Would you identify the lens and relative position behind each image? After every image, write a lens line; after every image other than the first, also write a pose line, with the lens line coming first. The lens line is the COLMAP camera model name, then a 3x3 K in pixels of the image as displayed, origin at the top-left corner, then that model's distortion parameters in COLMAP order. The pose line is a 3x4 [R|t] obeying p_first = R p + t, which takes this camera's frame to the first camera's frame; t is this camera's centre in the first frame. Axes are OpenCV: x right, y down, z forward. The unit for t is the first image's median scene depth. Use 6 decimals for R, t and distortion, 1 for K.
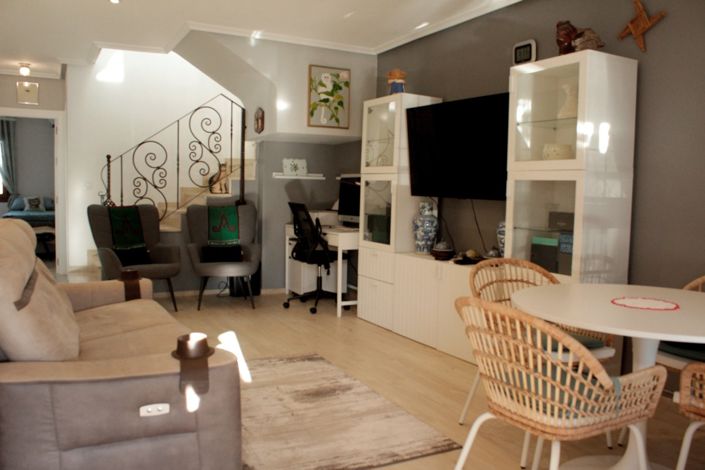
lens RADIAL K [[597.0, 0, 357.6], [0, 597.0, 232.0], [0, 0, 1]] dist [-0.153993, 0.135448]
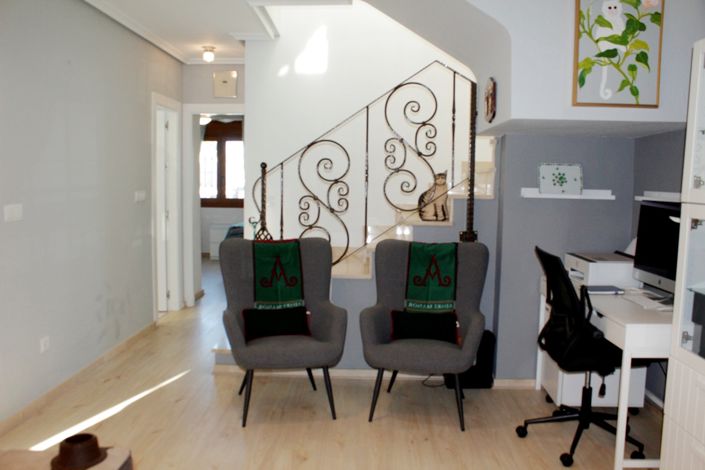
lens RADIAL K [[597.0, 0, 357.6], [0, 597.0, 232.0], [0, 0, 1]] dist [-0.153993, 0.135448]
pose [[0.871817, 0.038583, -0.488310, 0.004968], [-0.033117, 0.999255, 0.019828, -0.067345], [0.488711, -0.001115, 0.872445, 0.437183]]
